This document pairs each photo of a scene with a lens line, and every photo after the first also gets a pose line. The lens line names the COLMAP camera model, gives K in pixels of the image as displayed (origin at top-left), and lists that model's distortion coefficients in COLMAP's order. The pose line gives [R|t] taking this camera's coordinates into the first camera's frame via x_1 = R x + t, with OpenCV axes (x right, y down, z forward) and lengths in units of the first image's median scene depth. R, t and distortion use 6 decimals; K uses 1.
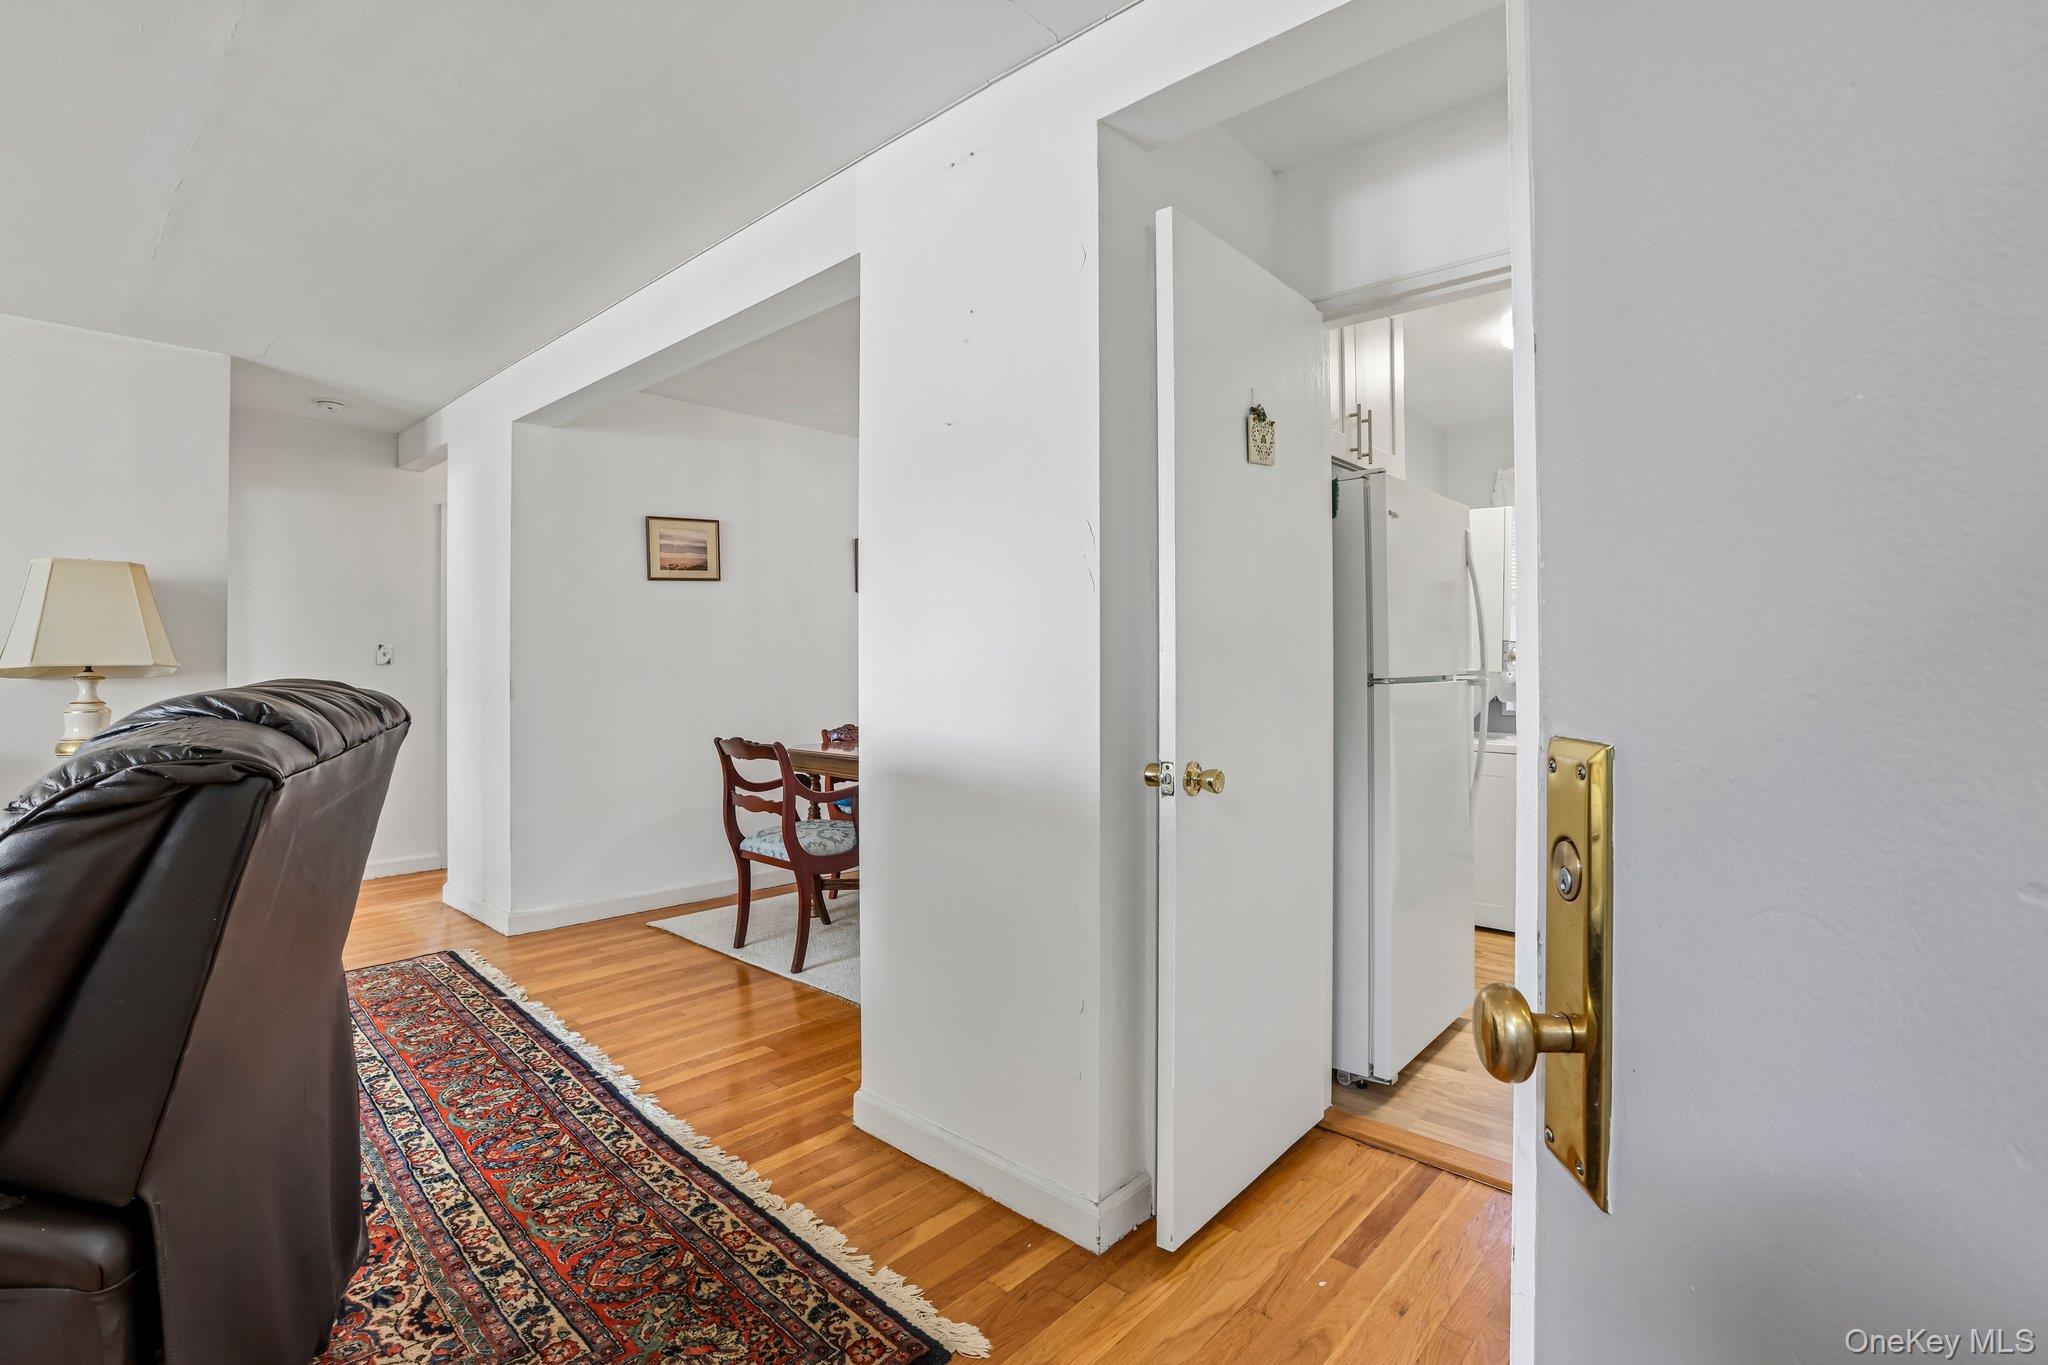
lens RADIAL K [[1001.4, 0, 1036.9], [0, 1001.4, 669.6], [0, 0, 1]] dist [-0.052544, 0.023108]
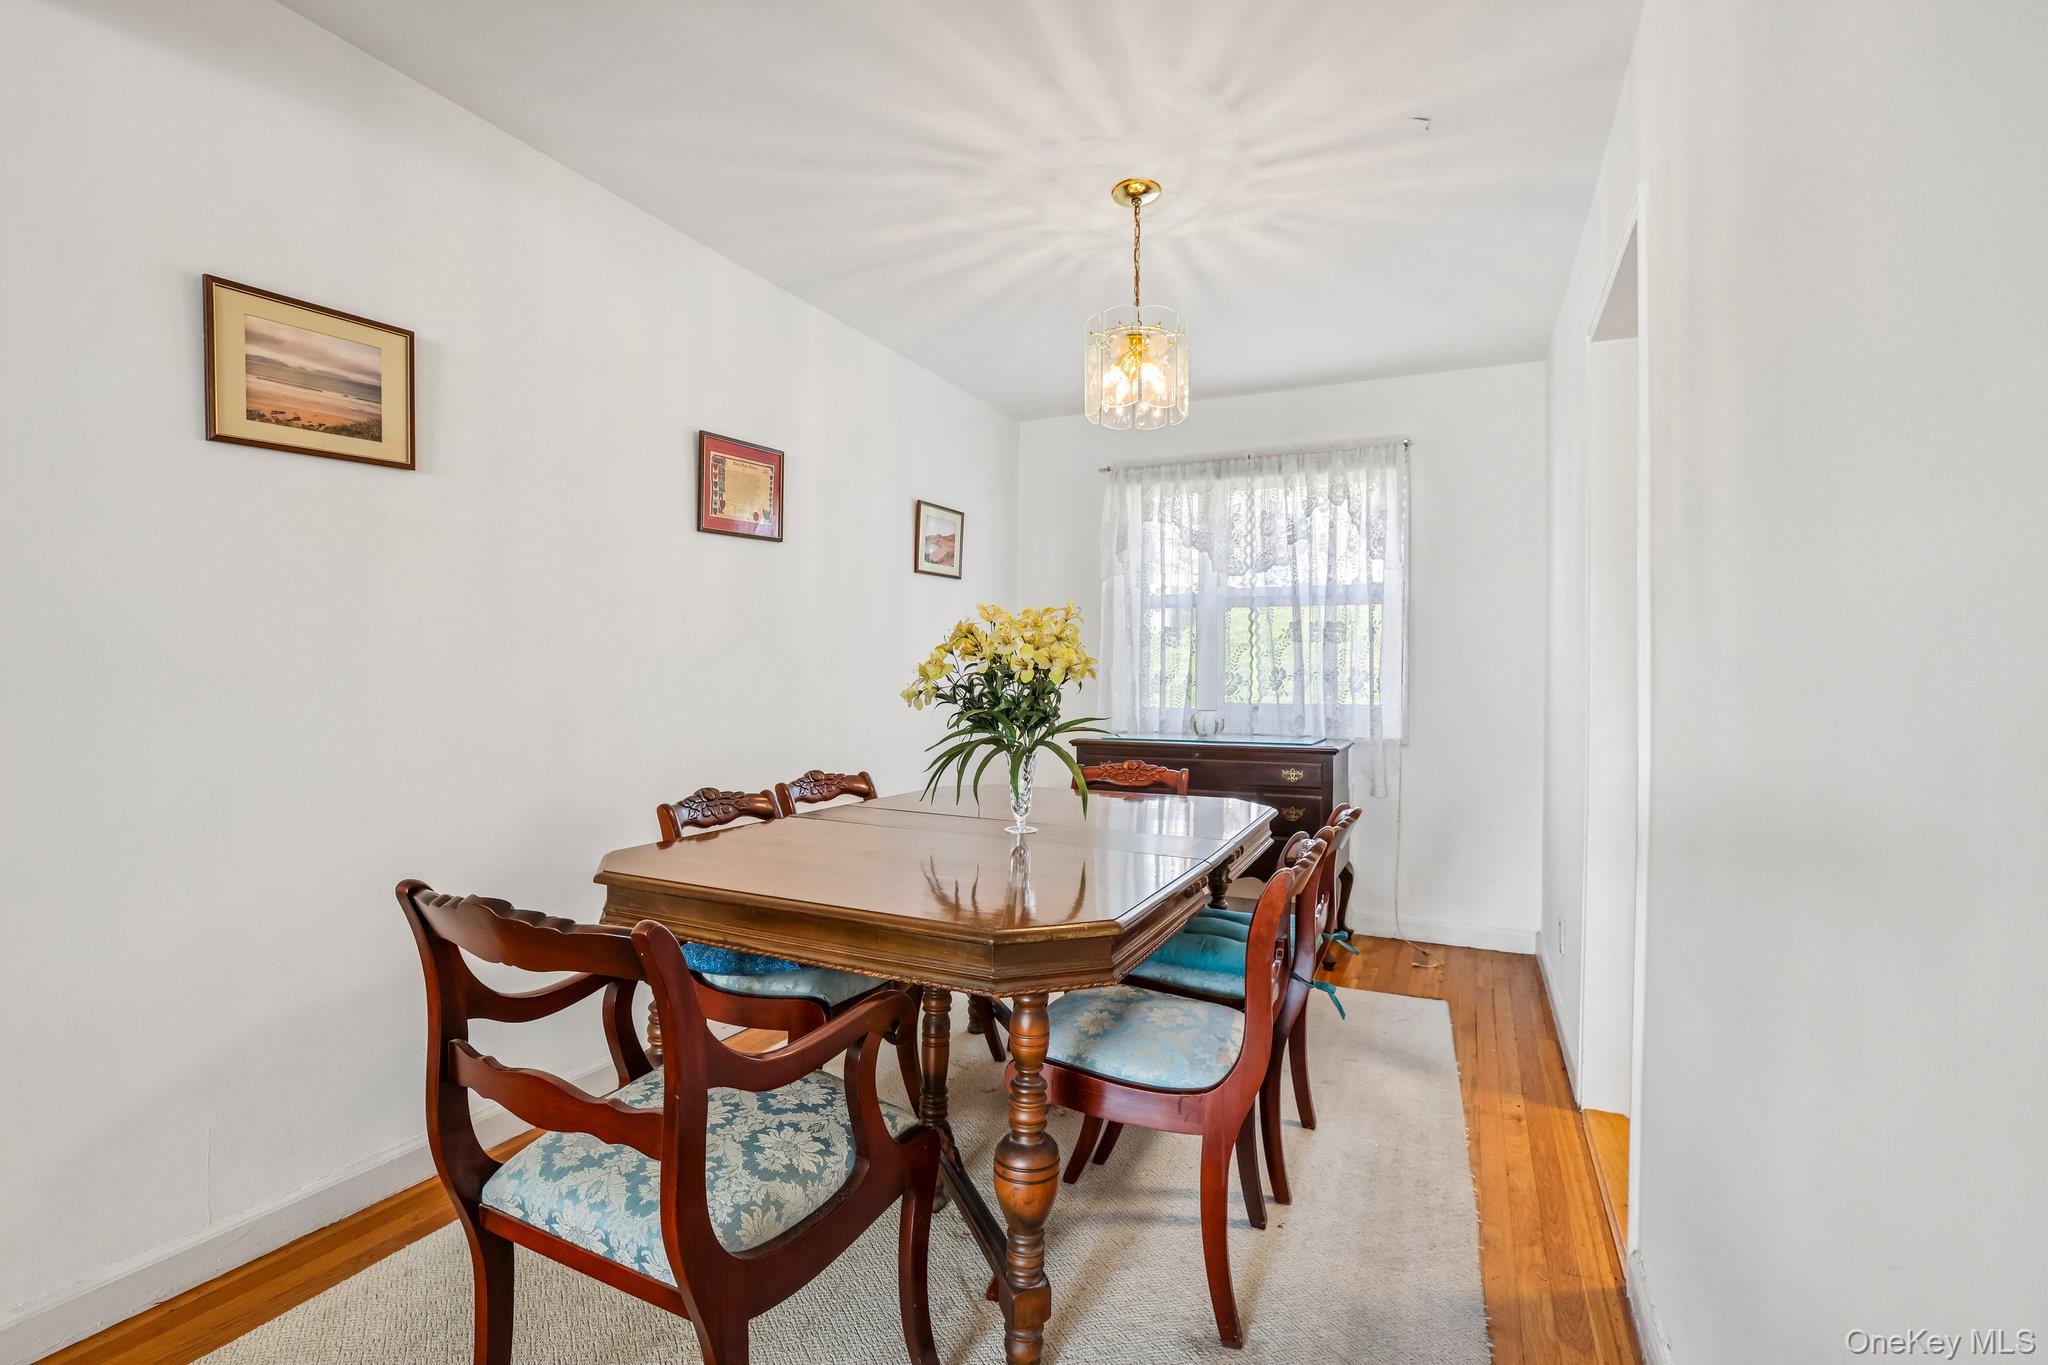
lens RADIAL K [[920.2, 0, 1011.0], [0, 920.2, 679.7], [0, 0, 1]] dist [-0.044026, 0.019098]
pose [[0.957489, 0.014480, 0.288107, -0.186875], [-0.014256, 0.999894, -0.002873, 0.001148], [-0.288118, -0.001356, 0.957594, 0.564474]]
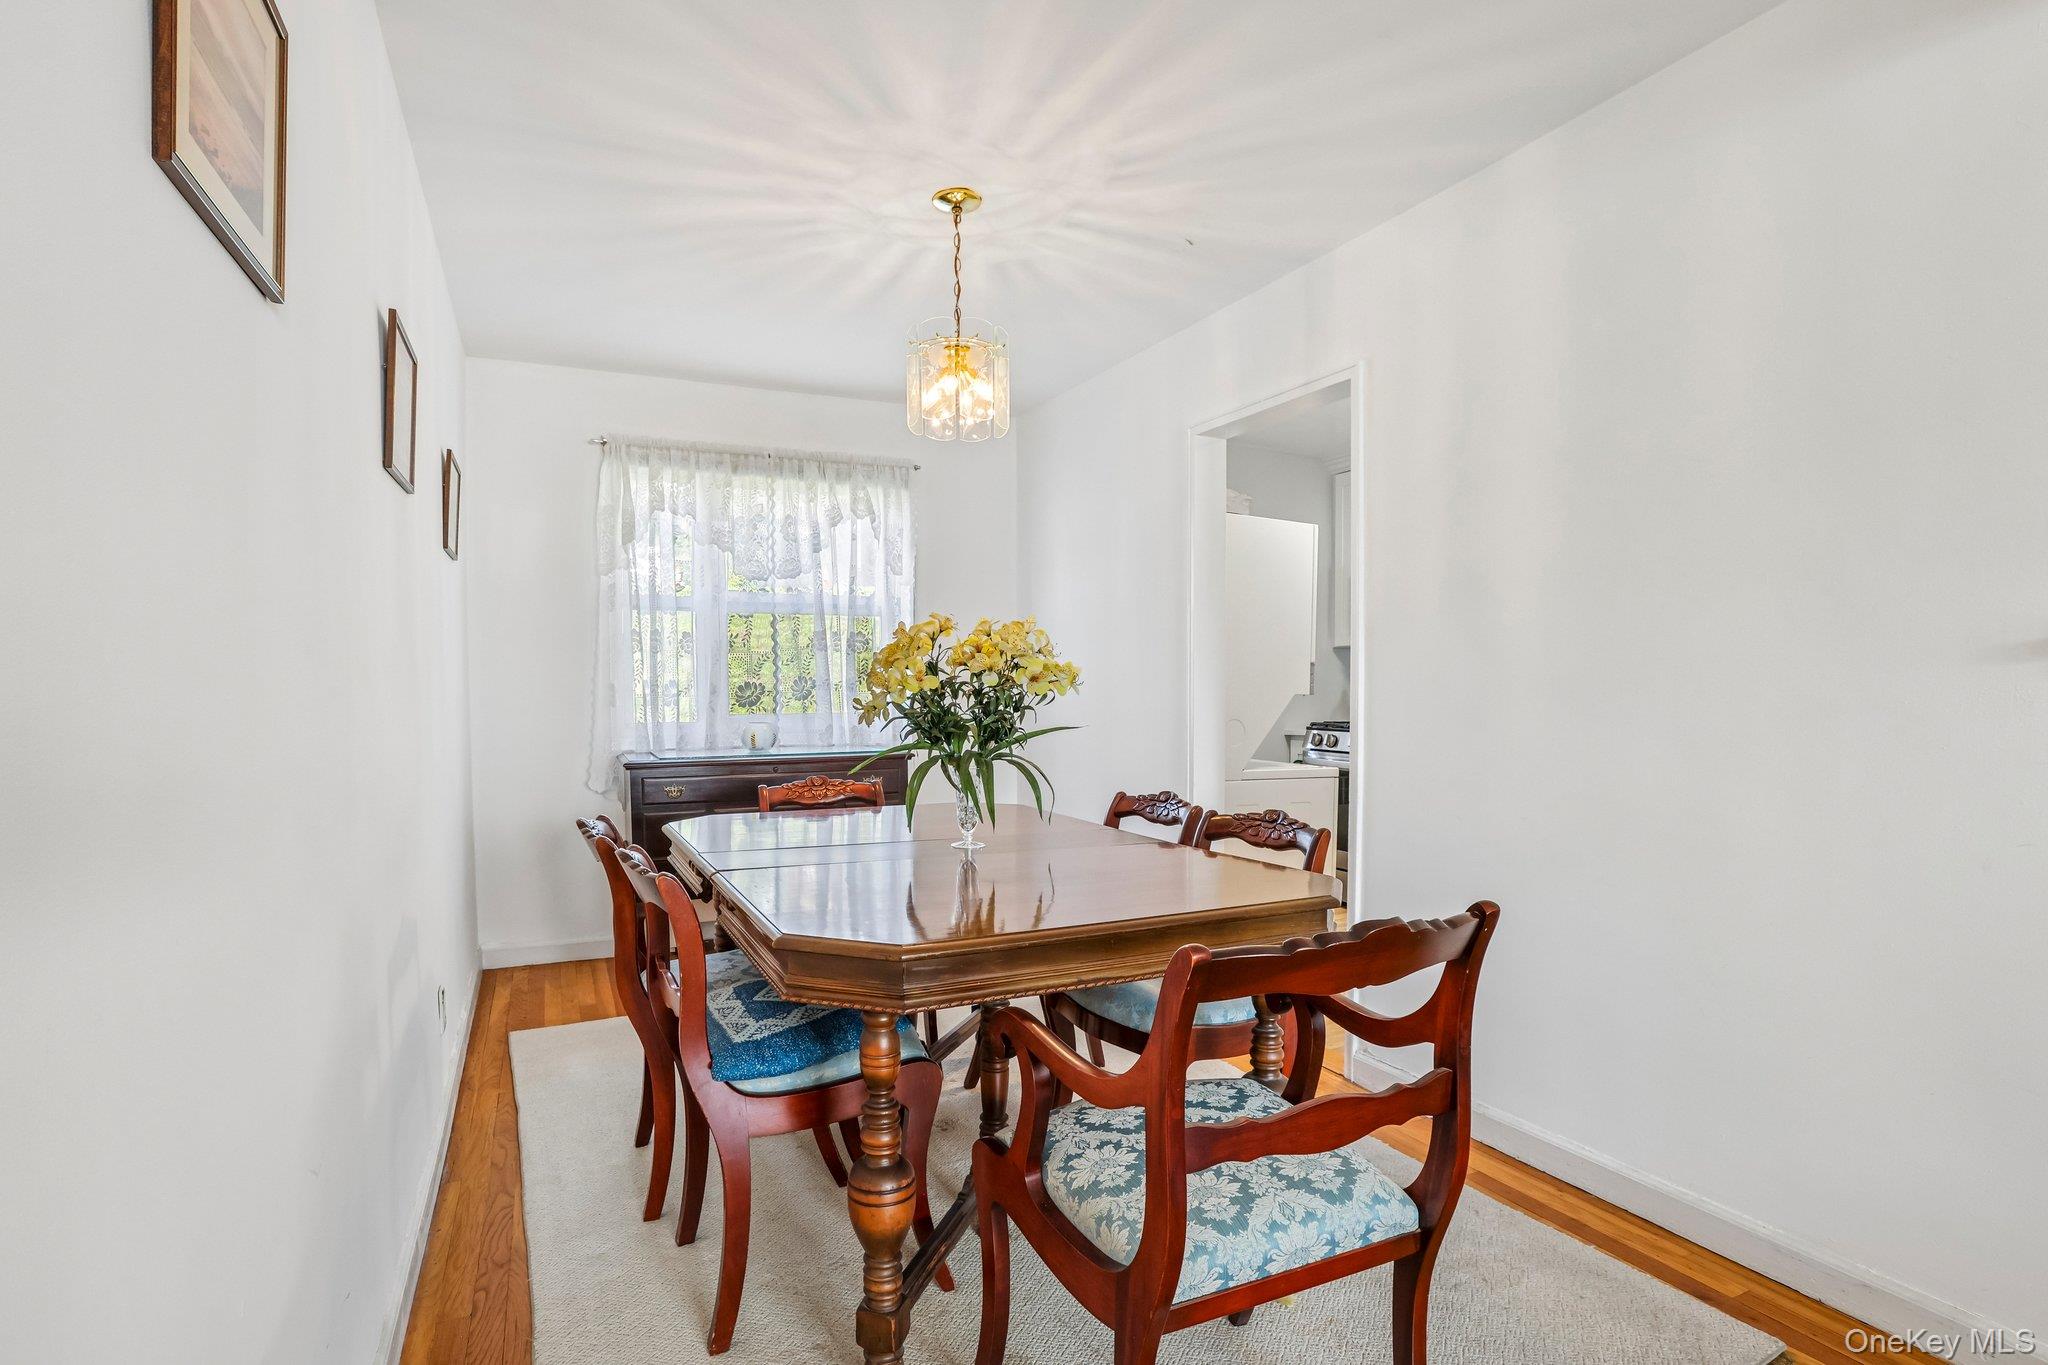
lens RADIAL K [[981.1, 0, 1022.3], [0, 981.1, 730.9], [0, 0, 1]] dist [-0.051632, 0.000200]
pose [[0.392162, -0.034381, 0.919253, -0.468415], [0.004279, 0.999359, 0.035552, 0.002436], [-0.919886, -0.010009, 0.392058, 0.785406]]
